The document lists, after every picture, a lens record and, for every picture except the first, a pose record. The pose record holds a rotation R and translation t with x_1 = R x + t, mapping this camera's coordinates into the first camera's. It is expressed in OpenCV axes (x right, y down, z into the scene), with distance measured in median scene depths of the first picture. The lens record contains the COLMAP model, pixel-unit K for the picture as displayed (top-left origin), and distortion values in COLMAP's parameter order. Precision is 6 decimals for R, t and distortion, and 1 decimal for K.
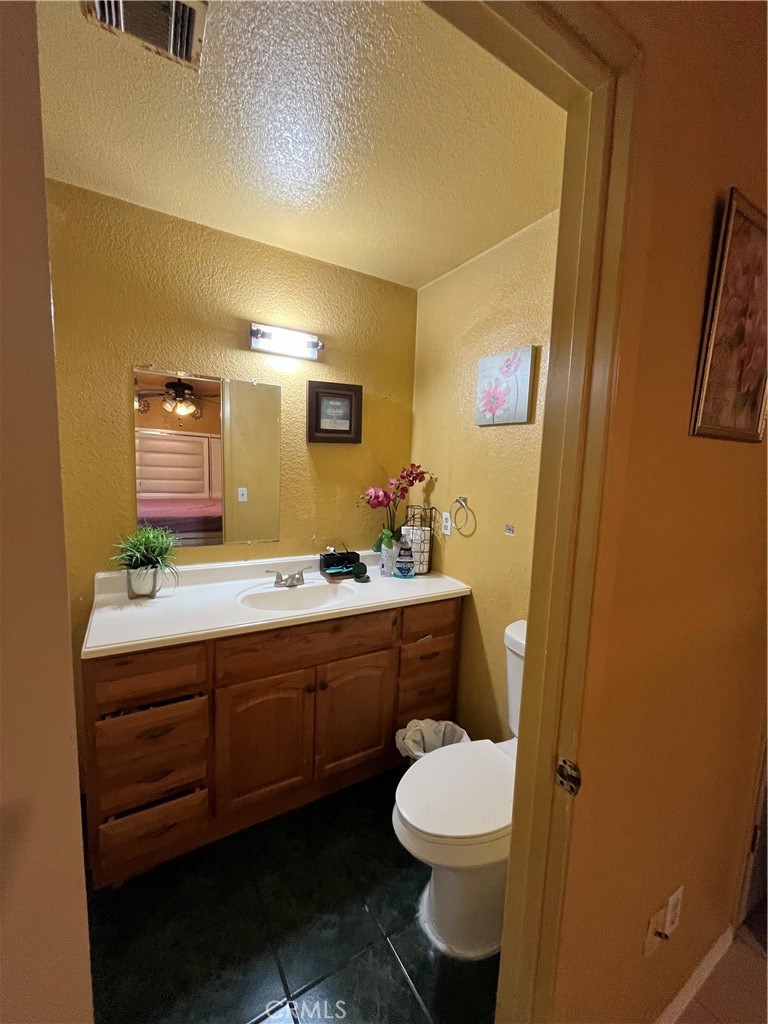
lens RADIAL K [[412.7, 0, 388.2], [0, 412.7, 511.1], [0, 0, 1]] dist [0.001790, -0.000104]
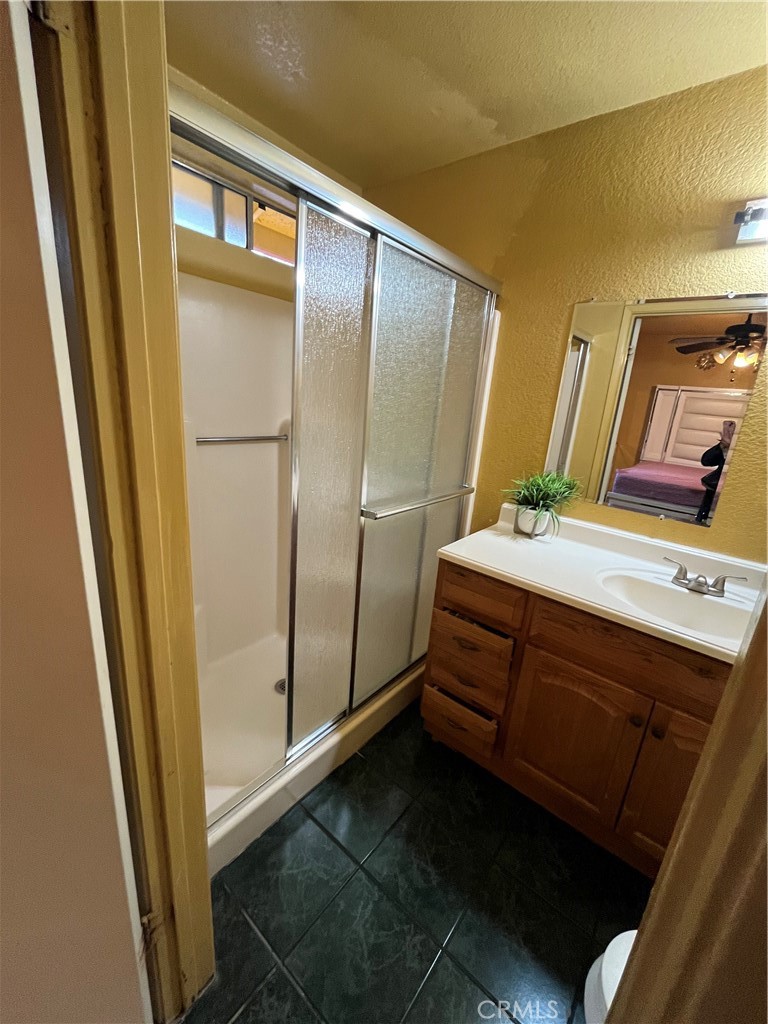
lens RADIAL K [[412.7, 0, 385.7], [0, 412.7, 510.0], [0, 0, 1]] dist [0.001790, -0.000104]
pose [[0.340863, 0.247234, -0.907021, 0.232296], [-0.176584, 0.964466, 0.196531, 0.002664], [0.923380, 0.093175, 0.372408, 0.279151]]
